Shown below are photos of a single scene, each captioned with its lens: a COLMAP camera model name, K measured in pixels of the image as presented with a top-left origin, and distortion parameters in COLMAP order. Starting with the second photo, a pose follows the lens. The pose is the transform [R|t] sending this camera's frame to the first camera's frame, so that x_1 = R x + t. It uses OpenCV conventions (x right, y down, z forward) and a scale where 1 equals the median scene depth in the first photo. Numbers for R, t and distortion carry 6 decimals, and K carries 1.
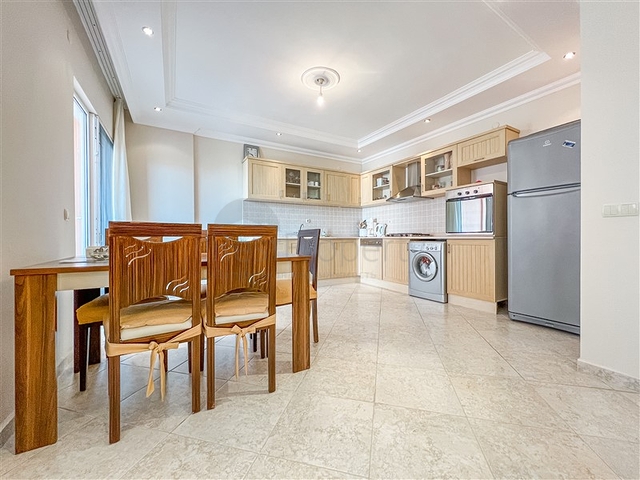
lens RADIAL K [[261.4, 0, 331.0], [0, 261.4, 238.5], [0, 0, 1]] dist [0.000766, -0.000002]
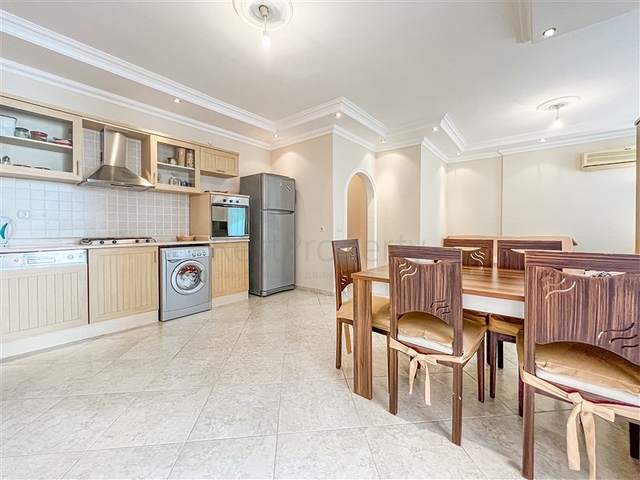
lens RADIAL K [[263.6, 0, 311.3], [0, 263.6, 234.1], [0, 0, 1]] dist [-0.002453, -0.000199]
pose [[-0.312102, -0.020103, 0.949836, -0.515272], [0.003764, 0.999742, 0.022396, -0.044559], [-0.950041, 0.010565, -0.311946, 0.798874]]
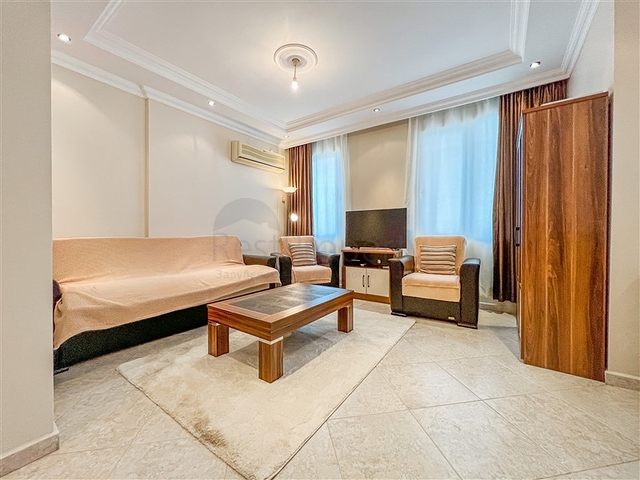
lens RADIAL K [[261.4, 0, 331.0], [0, 261.4, 238.5], [0, 0, 1]] dist [0.000766, -0.000002]
pose [[-0.915044, 0.013747, -0.403119, 0.247480], [0.003823, 0.999670, 0.025413, -0.022124], [0.403335, 0.021713, -0.914795, 0.393241]]
